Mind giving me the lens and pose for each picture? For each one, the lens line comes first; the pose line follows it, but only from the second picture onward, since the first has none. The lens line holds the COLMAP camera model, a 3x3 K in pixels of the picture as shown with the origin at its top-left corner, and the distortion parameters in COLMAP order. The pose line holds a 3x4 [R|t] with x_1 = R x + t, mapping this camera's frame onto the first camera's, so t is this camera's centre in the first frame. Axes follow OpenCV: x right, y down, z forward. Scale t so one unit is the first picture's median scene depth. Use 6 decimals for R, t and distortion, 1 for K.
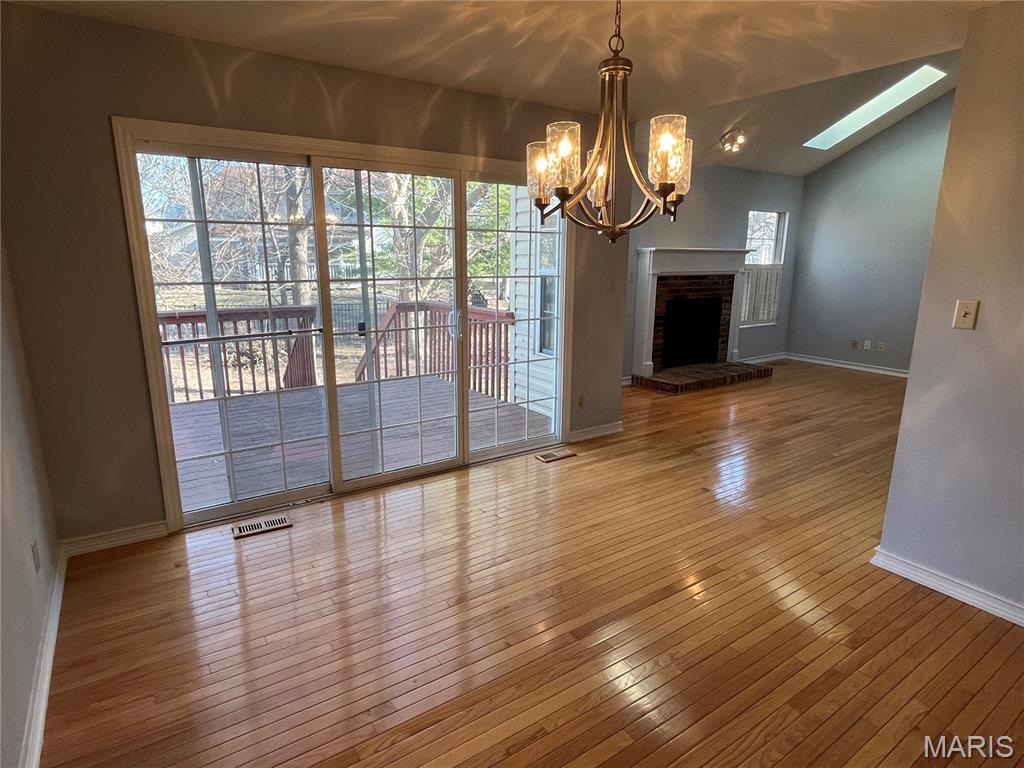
lens RADIAL K [[571.2, 0, 512.0], [0, 571.2, 384.0], [0, 0, 1]] dist [-0.001421, -0.000104]
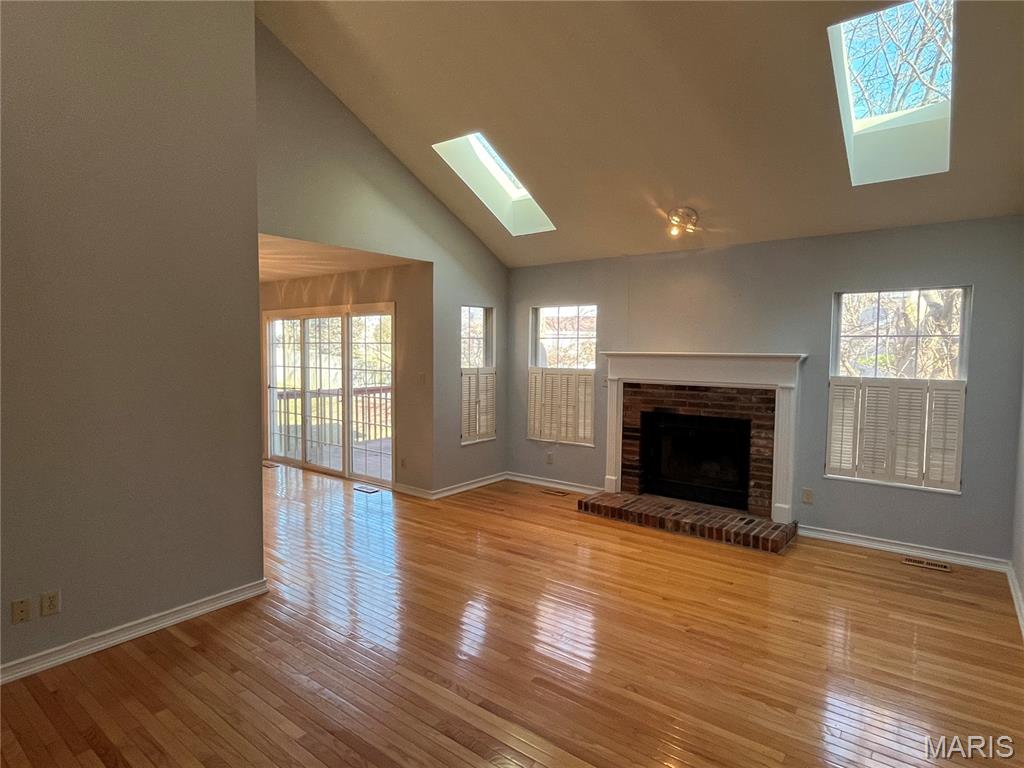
lens RADIAL K [[571.2, 0, 512.0], [0, 571.2, 384.0], [0, 0, 1]] dist [-0.001421, -0.000104]
pose [[0.308610, 0.057090, -0.949474, 1.024647], [-0.214484, 0.976666, -0.010989, -0.134546], [0.926691, 0.207039, 0.313654, 0.535007]]
